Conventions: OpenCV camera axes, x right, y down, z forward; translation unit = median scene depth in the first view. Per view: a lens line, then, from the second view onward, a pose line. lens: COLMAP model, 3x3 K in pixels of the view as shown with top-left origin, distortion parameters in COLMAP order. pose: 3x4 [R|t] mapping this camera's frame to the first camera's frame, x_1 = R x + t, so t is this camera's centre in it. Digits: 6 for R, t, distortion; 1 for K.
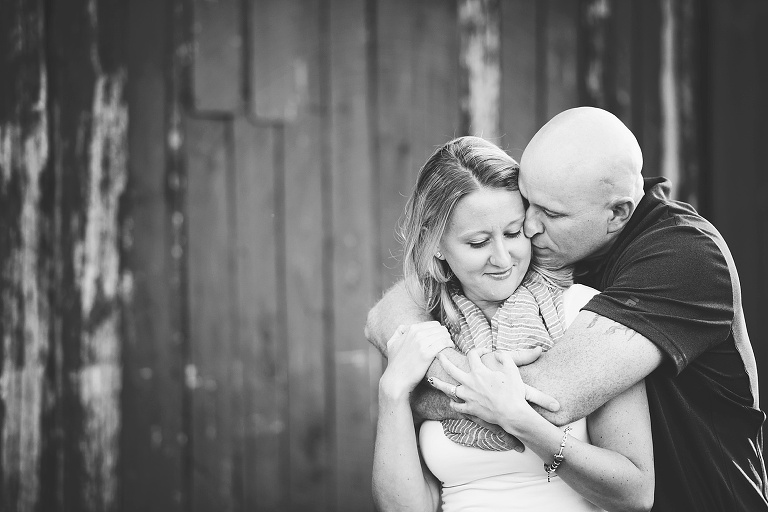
lens RADIAL K [[3869.3, 0, 384.0], [0, 3869.3, 256.0], [0, 0, 1]] dist [0.391332, 0.000000]
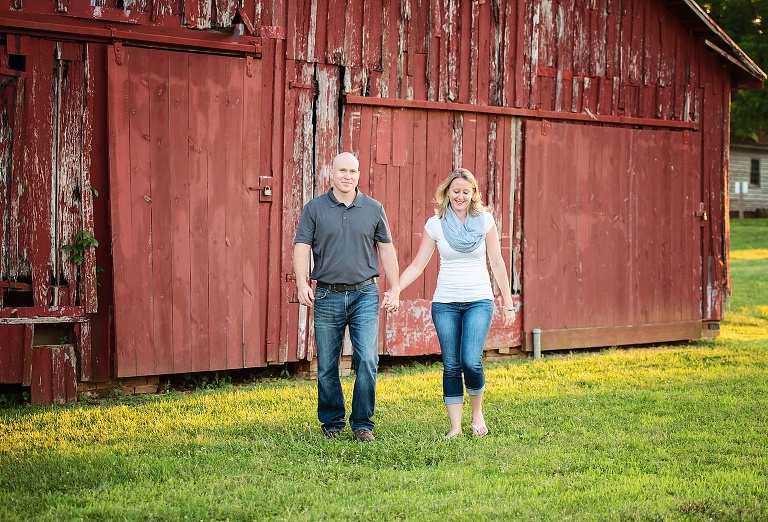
lens RADIAL K [[1581.0, 0, 383.6], [0, 1581.0, 262.2], [0, 0, 1]] dist [-0.025439, 0.000000]
pose [[0.999082, 0.026839, -0.033401, 0.008660], [-0.026046, 0.999373, 0.023975, 0.017102], [0.034024, -0.023083, 0.999154, -0.424316]]
